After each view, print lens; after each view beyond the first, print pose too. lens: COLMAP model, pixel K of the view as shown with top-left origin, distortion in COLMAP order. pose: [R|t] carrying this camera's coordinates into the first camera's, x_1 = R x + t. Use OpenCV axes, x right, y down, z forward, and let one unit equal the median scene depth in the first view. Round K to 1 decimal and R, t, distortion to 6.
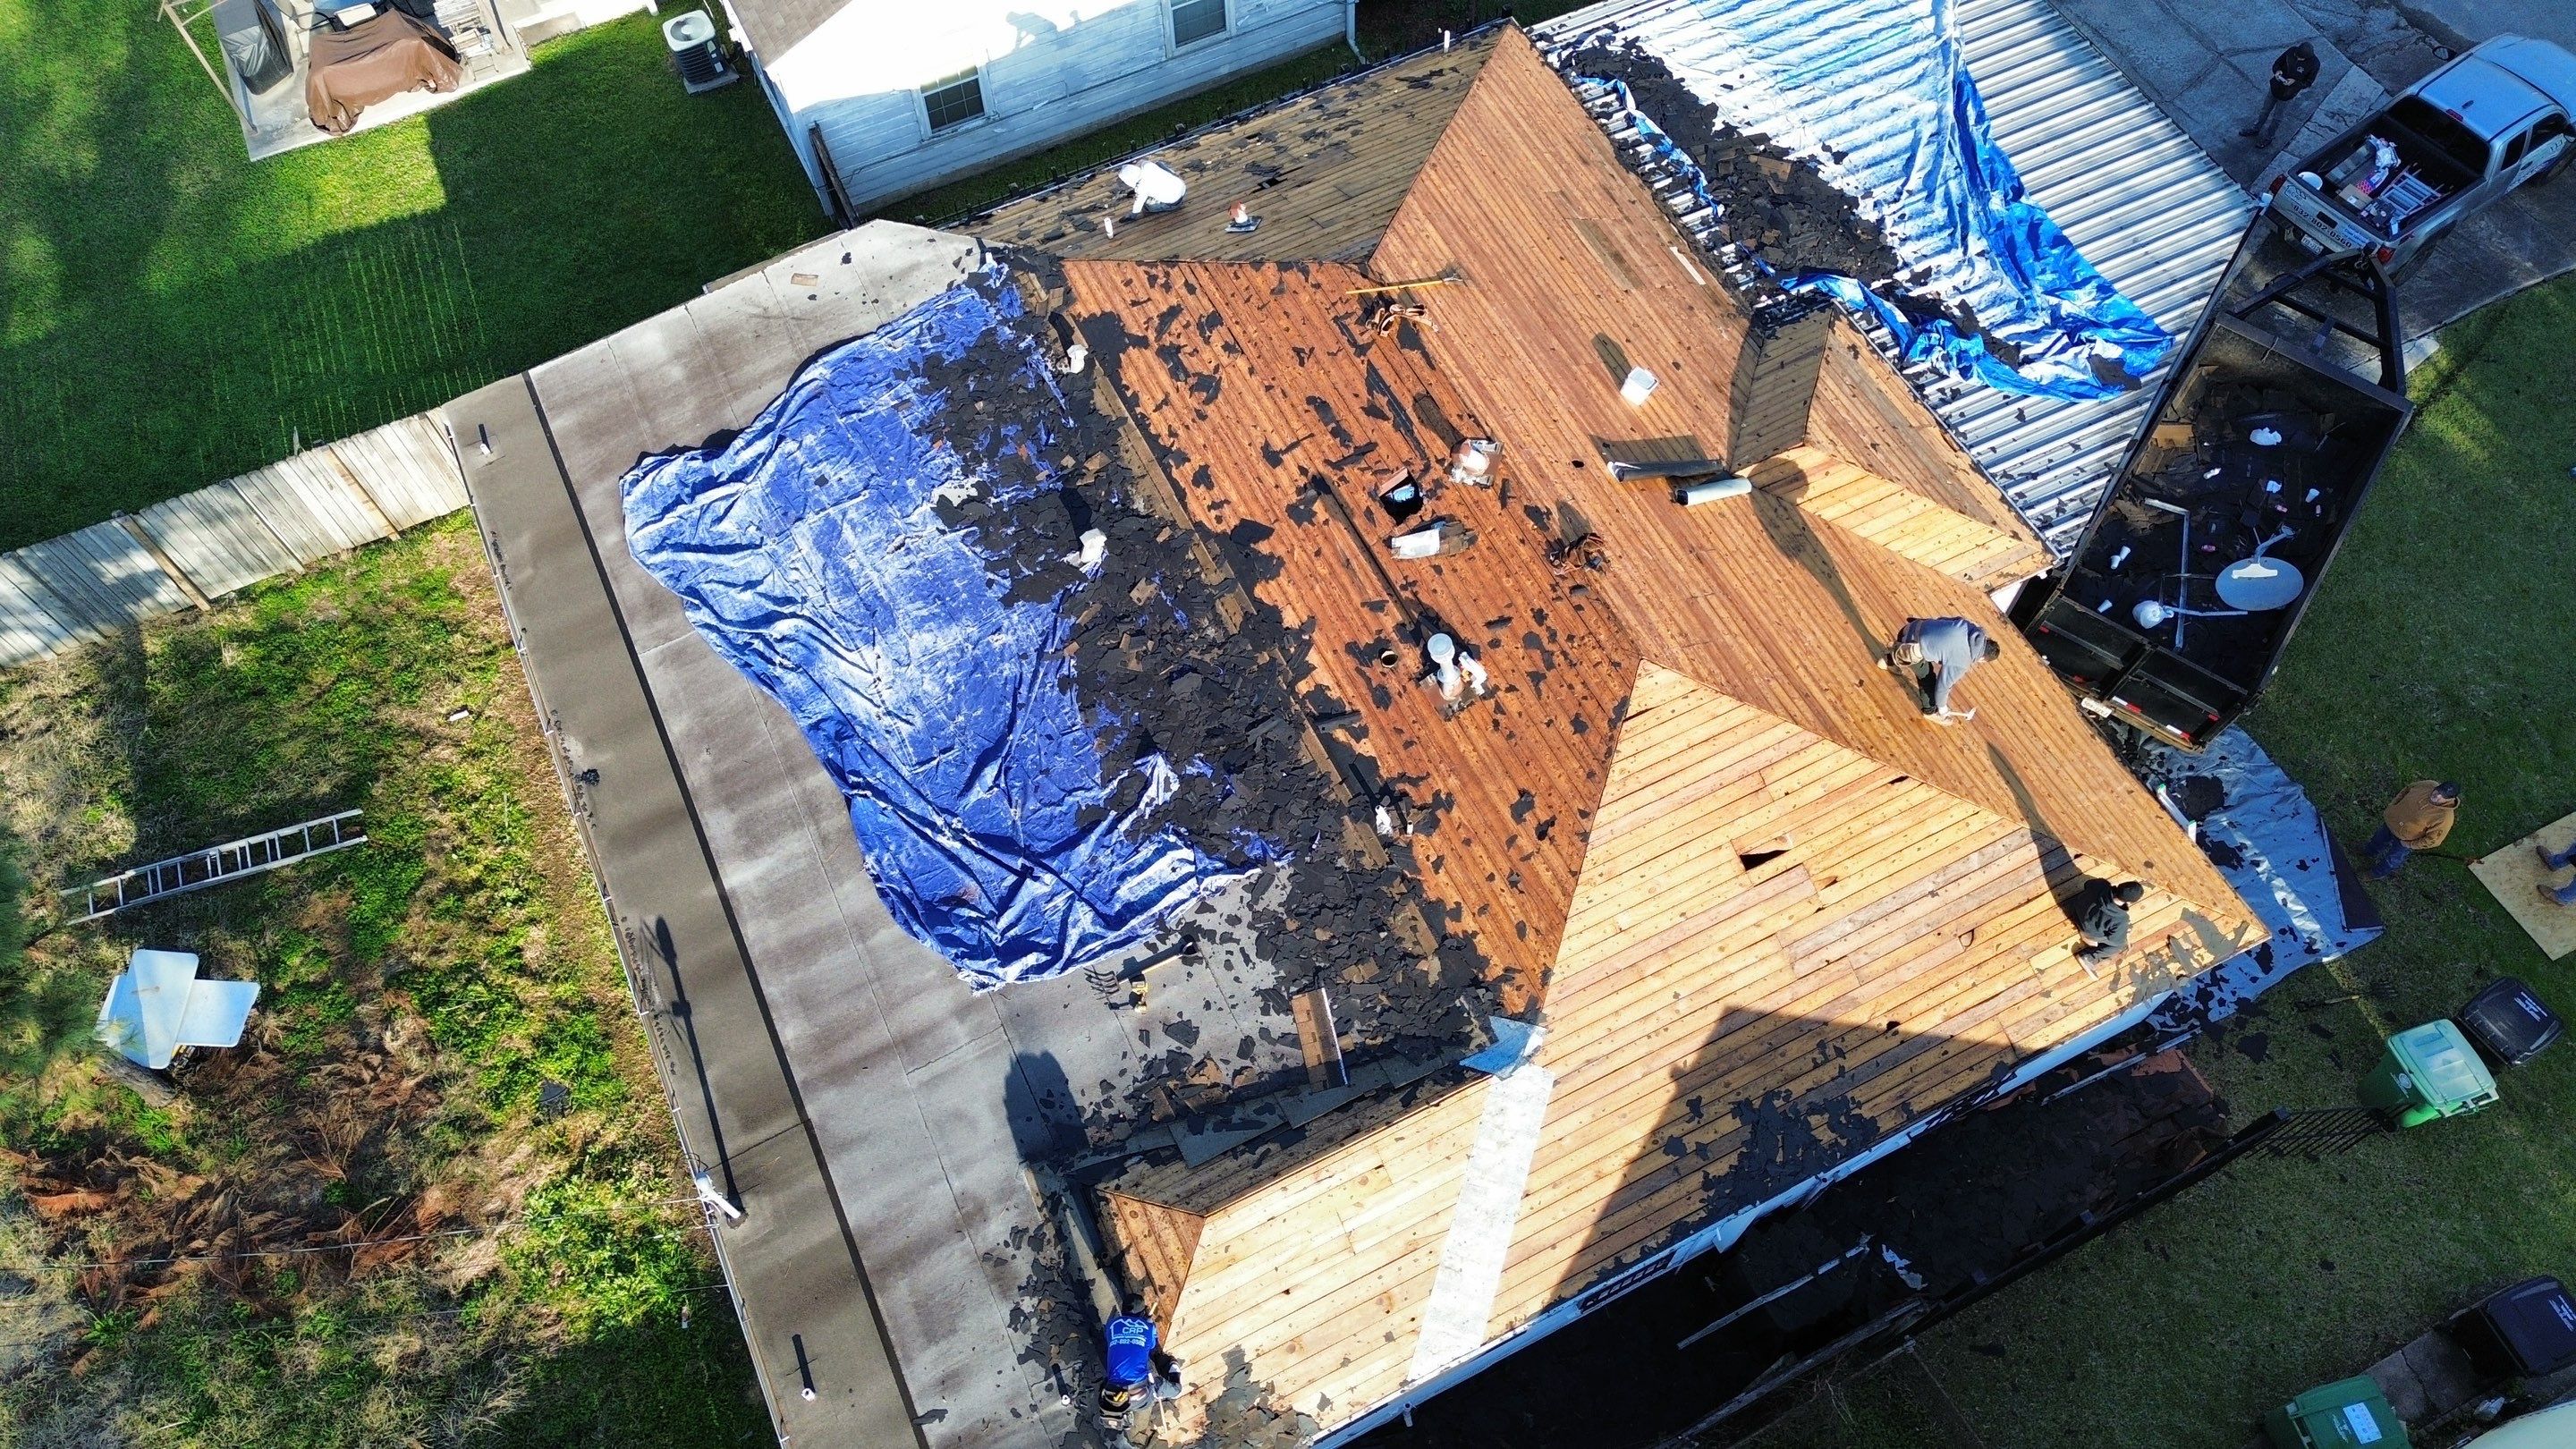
lens RADIAL K [[1798.3, 0, 1295.4], [0, 1798.3, 709.4], [0, 0, 1]] dist [0.051401, -0.035933]
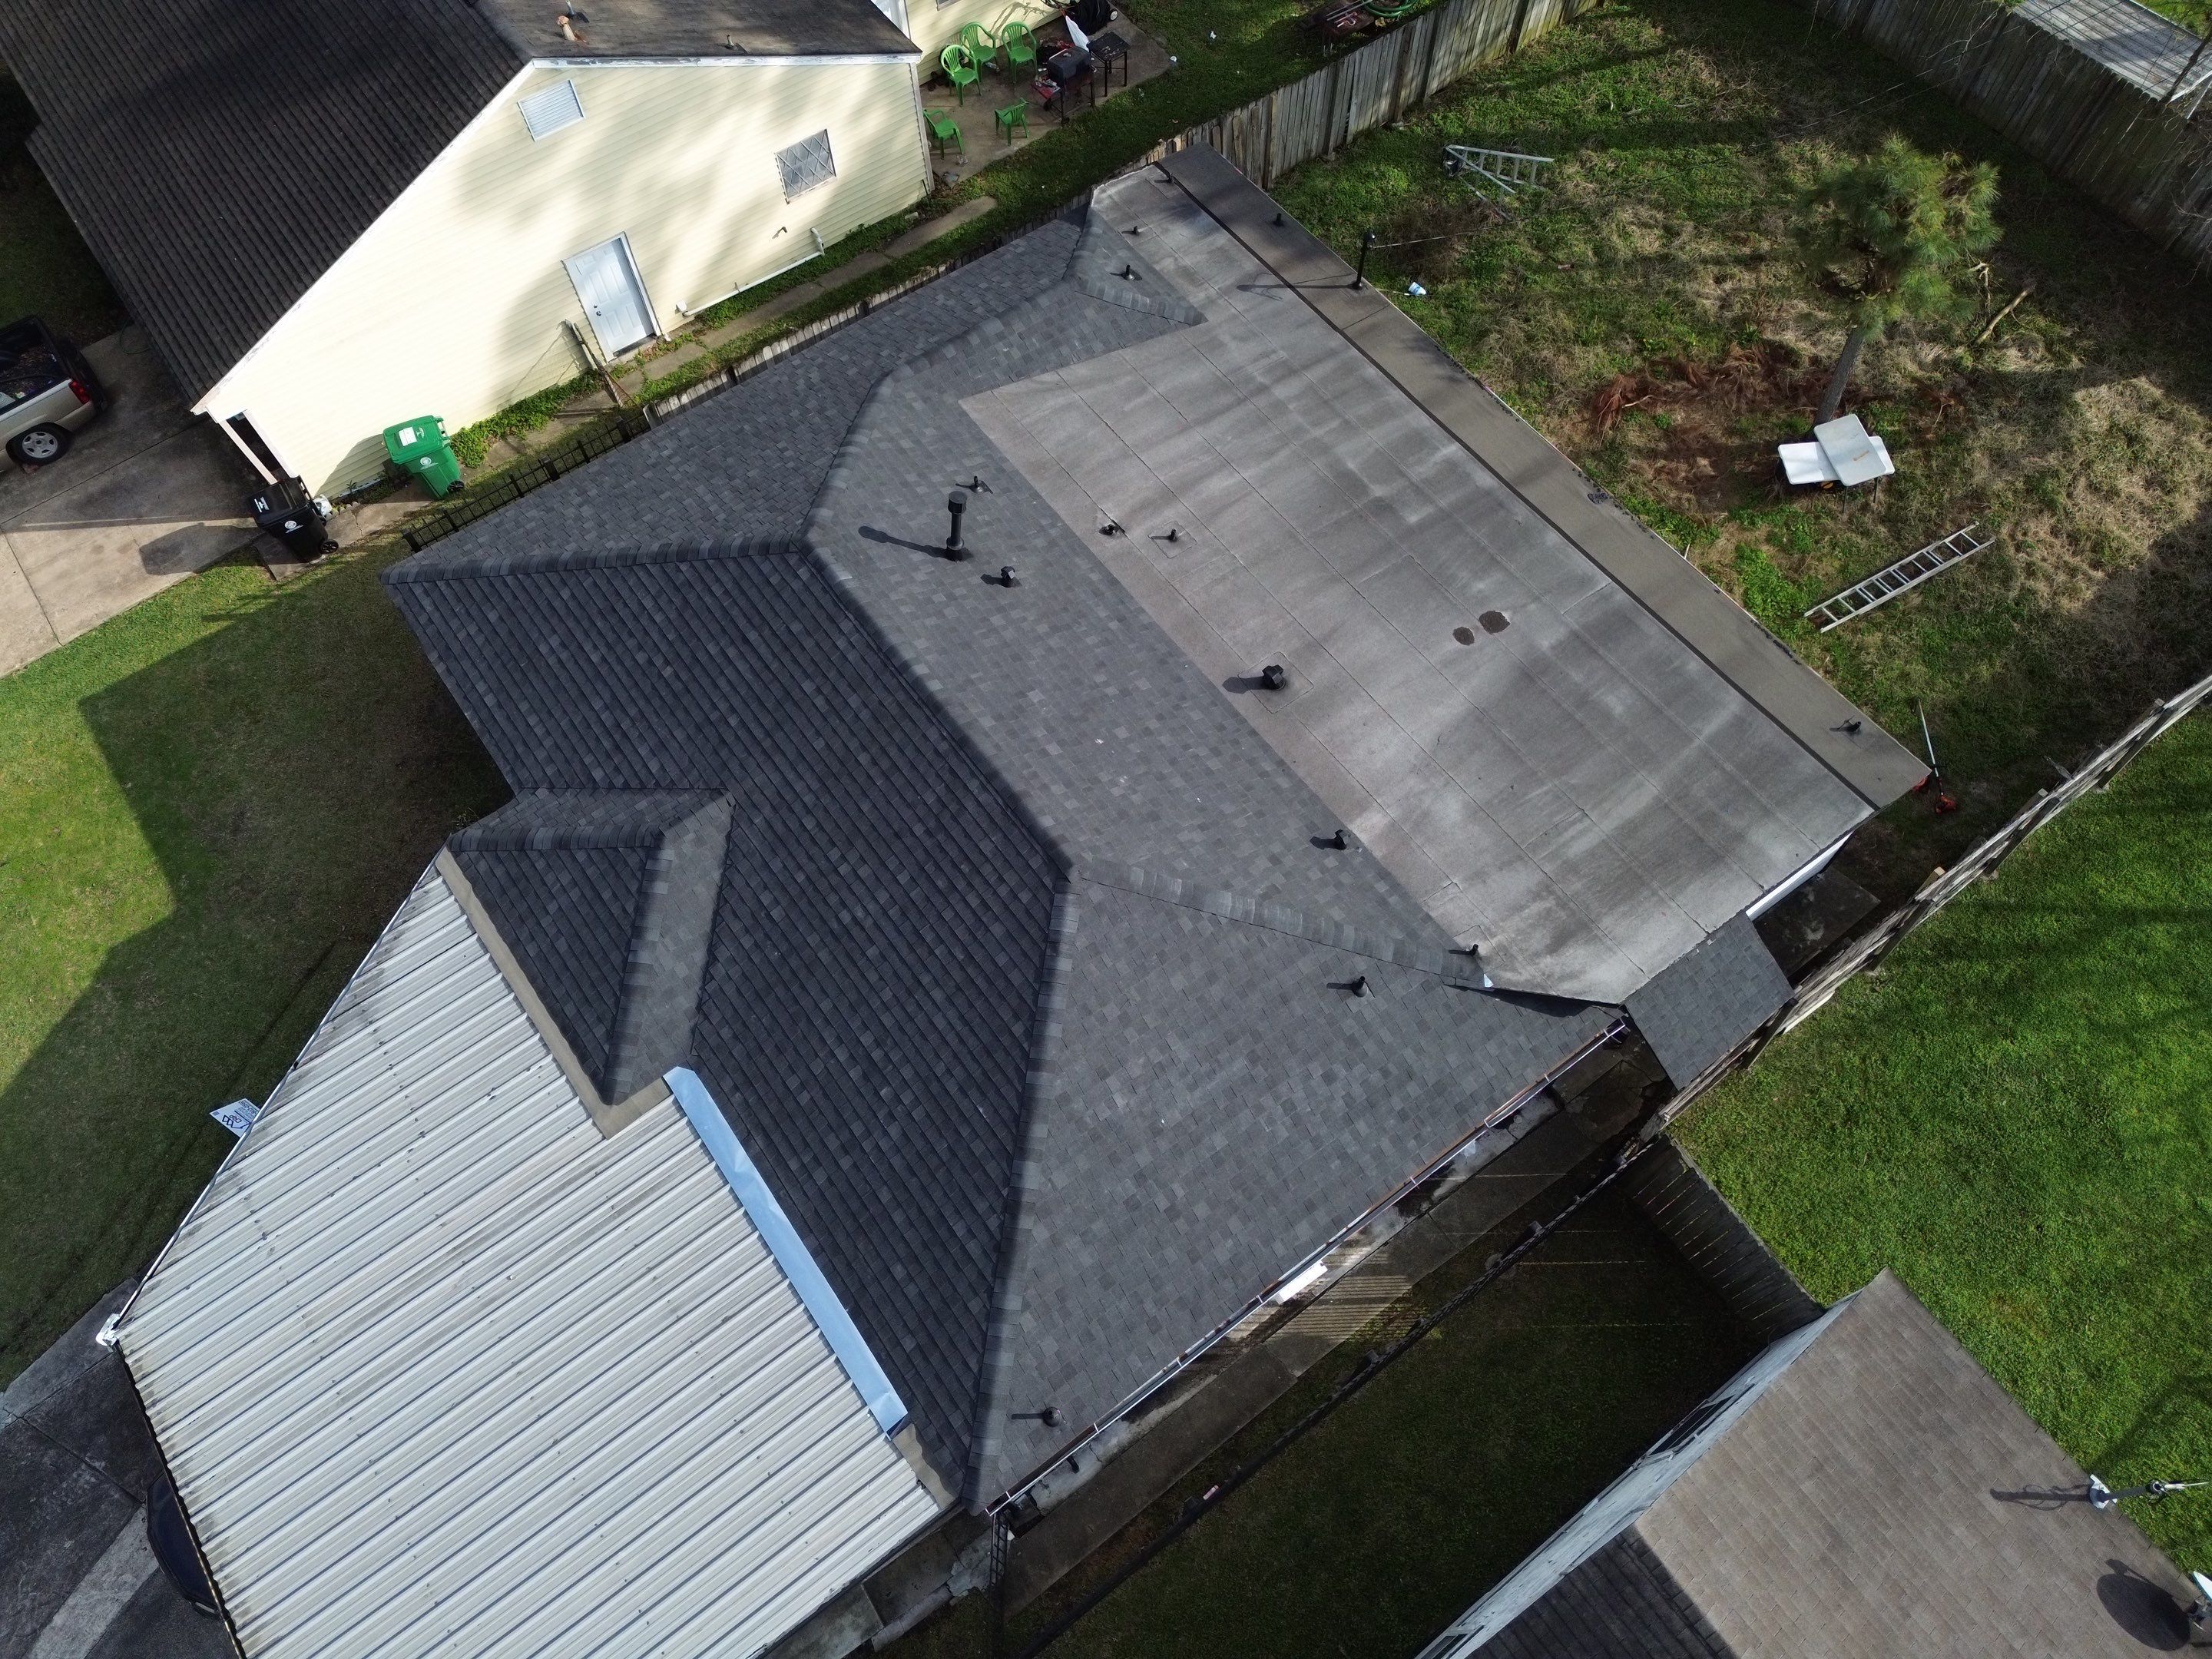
lens RADIAL K [[1533.5, 0, 1091.6], [0, 1533.5, 831.3], [0, 0, 1]] dist [0.050177, -0.036928]
pose [[-0.984714, 0.170780, -0.034246, 0.054049], [-0.121557, -0.532982, 0.837349, -0.945539], [0.124750, 0.828712, 0.545594, 0.509320]]
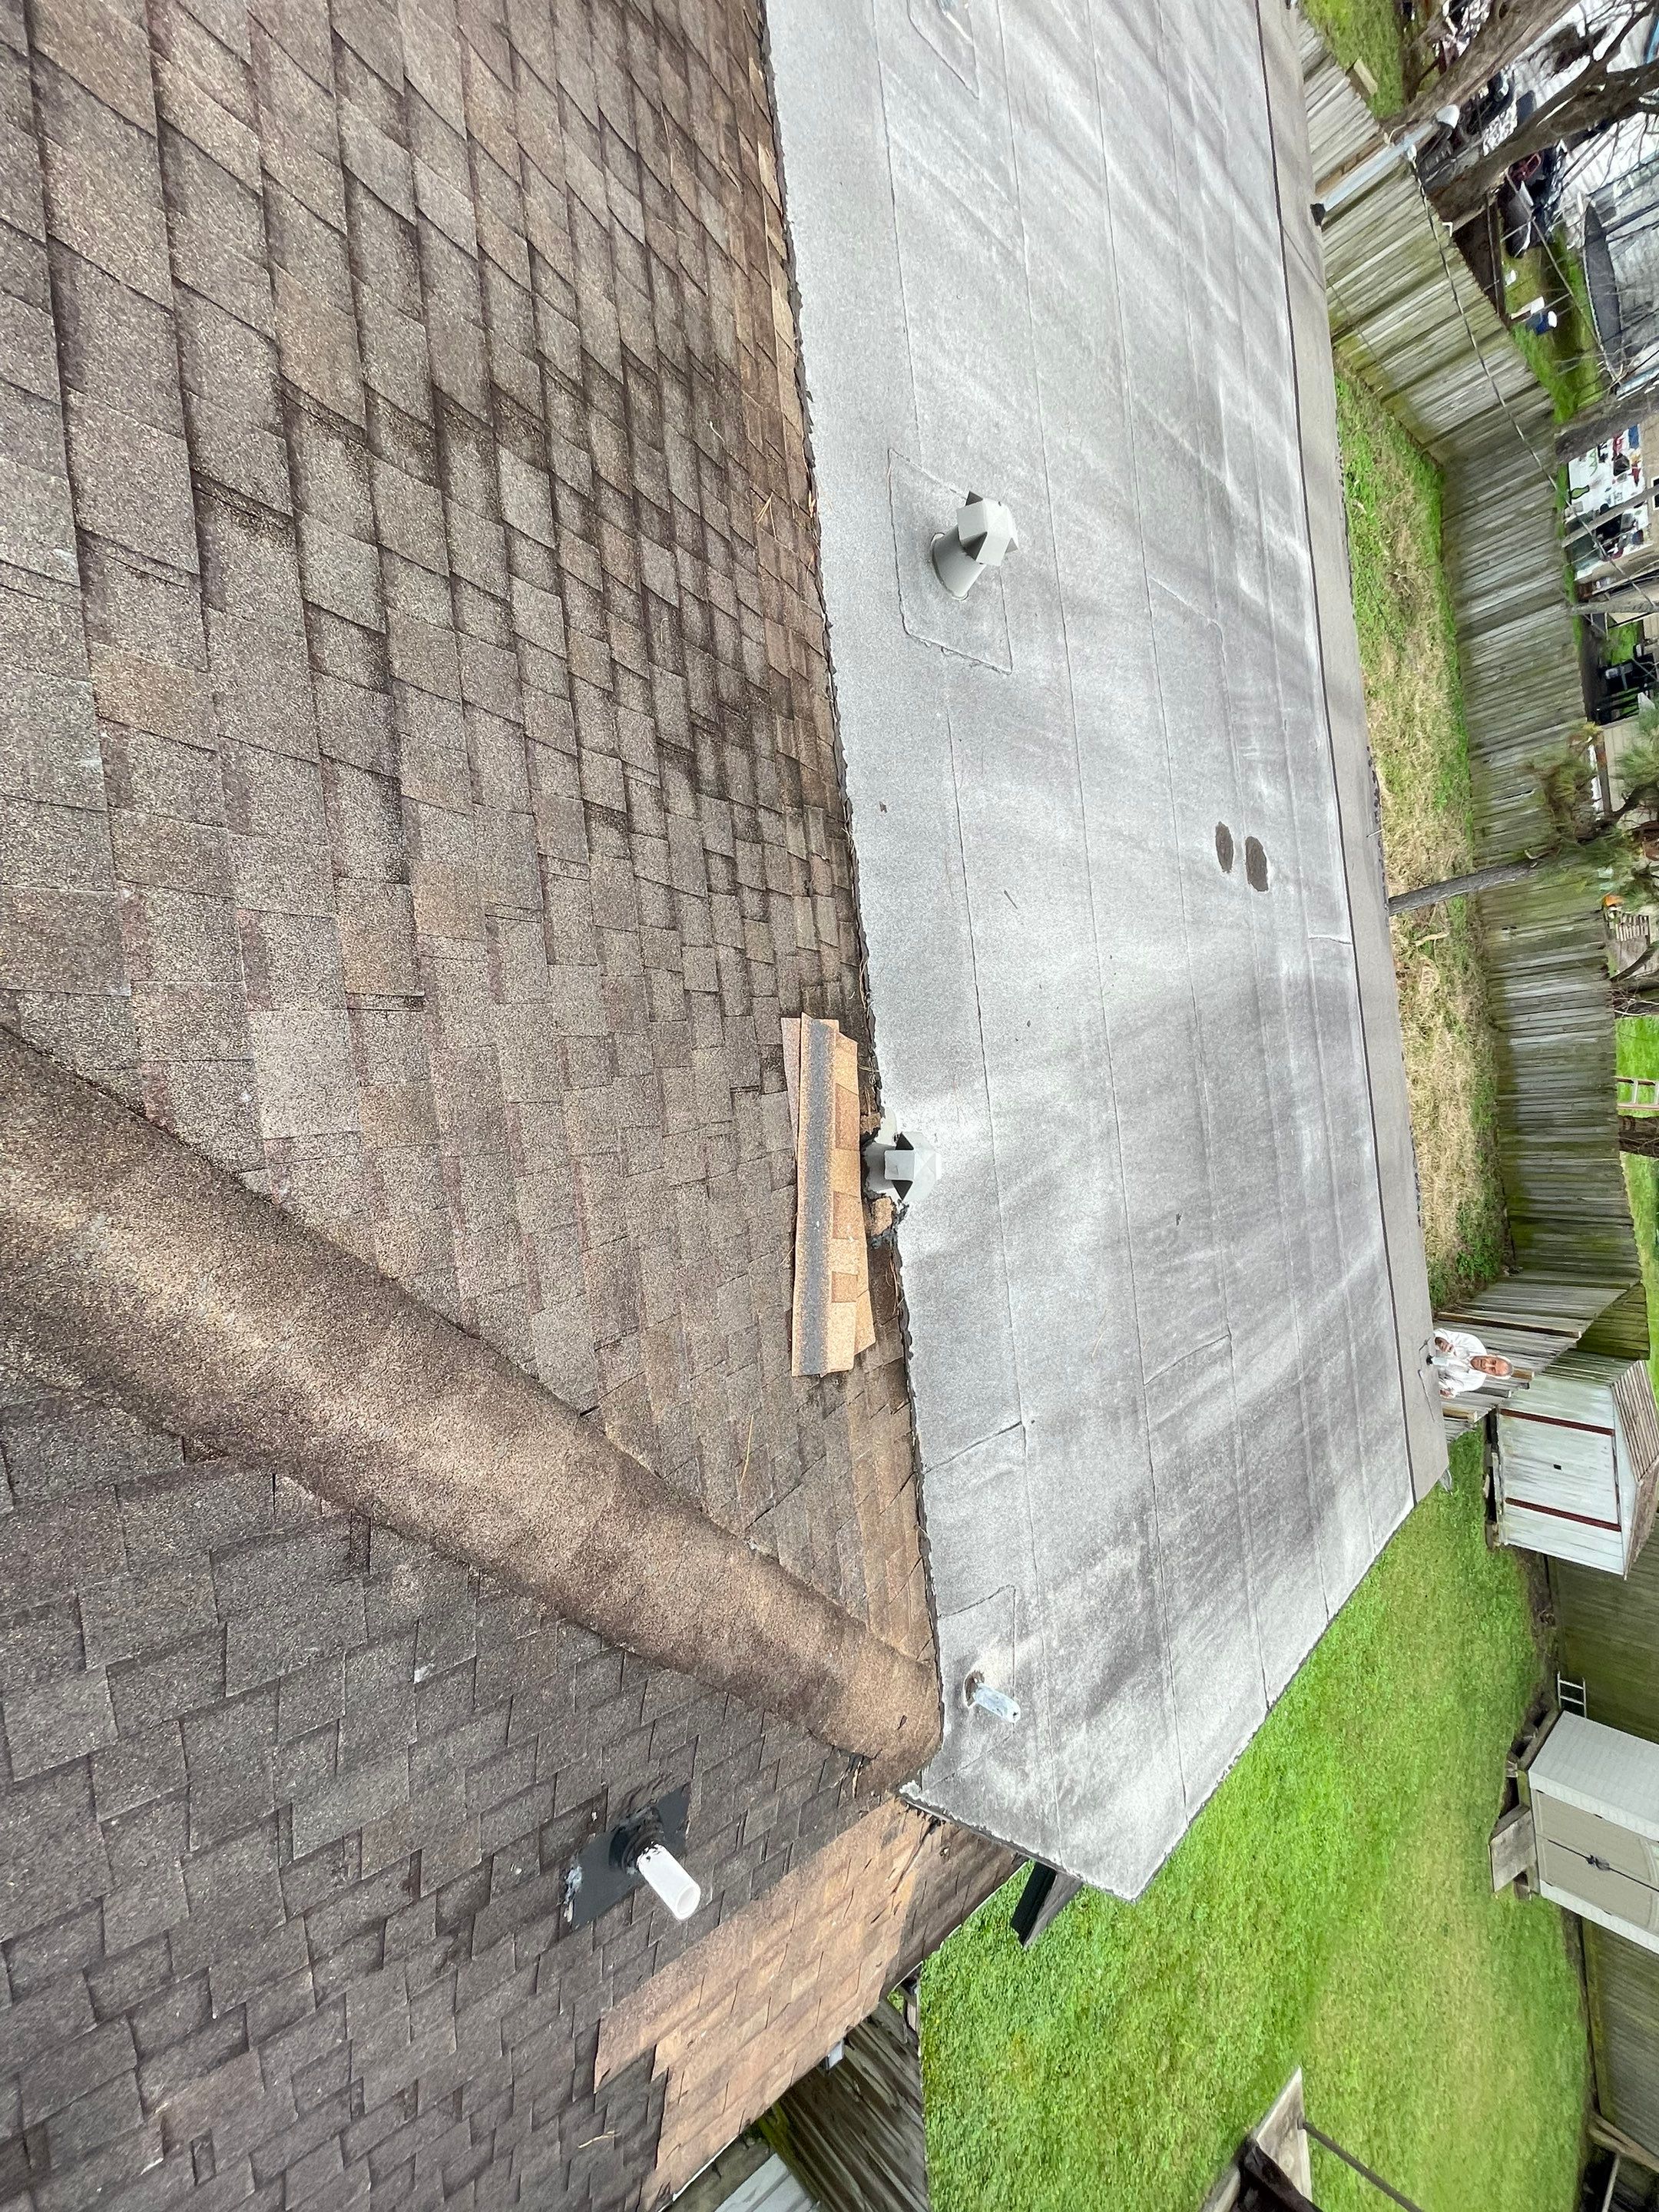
lens RADIAL K [[884.0, 0, 822.6], [0, 884.0, 1104.8], [0, 0, 1]] dist [0.000452, -0.002279]
pose [[-0.755155, -0.373349, -0.538843, -0.035881], [-0.071440, -0.770211, 0.633776, -0.282659], [-0.651642, 0.517094, 0.554956, 0.955153]]
